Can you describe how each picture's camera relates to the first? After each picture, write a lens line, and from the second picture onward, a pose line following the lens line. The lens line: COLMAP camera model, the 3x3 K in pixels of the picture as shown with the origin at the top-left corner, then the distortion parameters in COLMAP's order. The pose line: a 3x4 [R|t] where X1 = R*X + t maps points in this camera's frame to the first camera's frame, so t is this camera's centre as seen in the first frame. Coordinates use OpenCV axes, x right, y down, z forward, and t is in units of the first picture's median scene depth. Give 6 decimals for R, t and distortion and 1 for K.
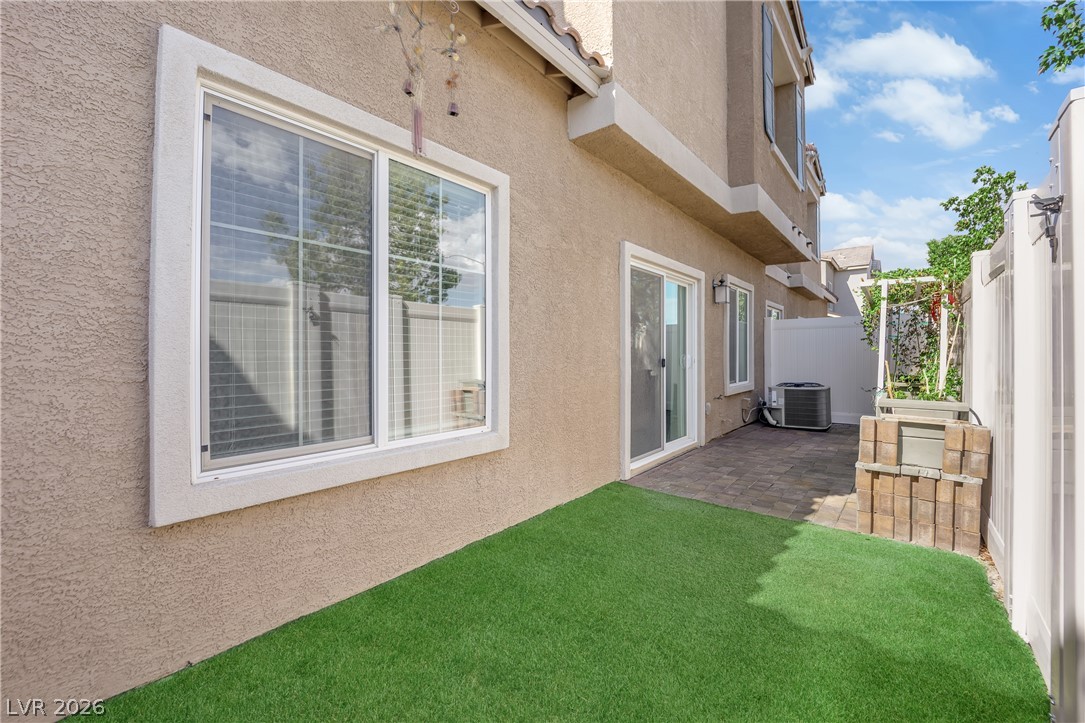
lens RADIAL K [[441.2, 0, 539.7], [0, 441.2, 357.7], [0, 0, 1]] dist [-0.022709, -0.000078]
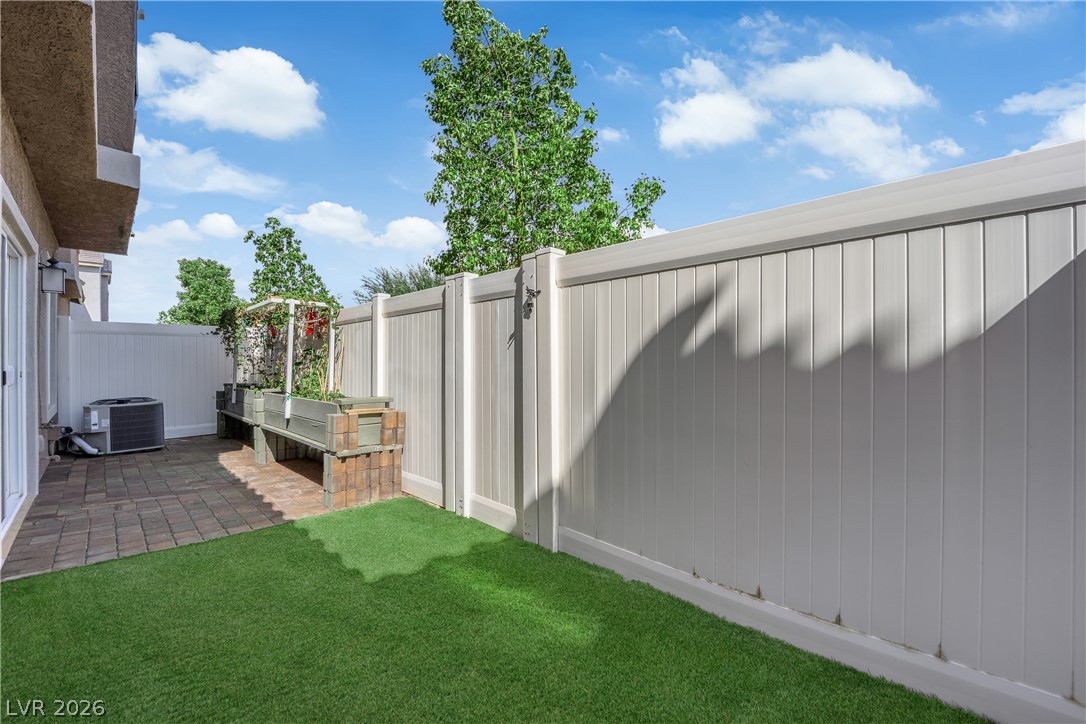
lens RADIAL K [[441.6, 0, 542.7], [0, 441.6, 364.1], [0, 0, 1]] dist [-0.022709, -0.000078]
pose [[0.080454, 0.002841, 0.996754, -0.319252], [0.010666, 0.999936, -0.003711, 0.004953], [-0.996701, 0.010930, 0.080419, 0.240054]]
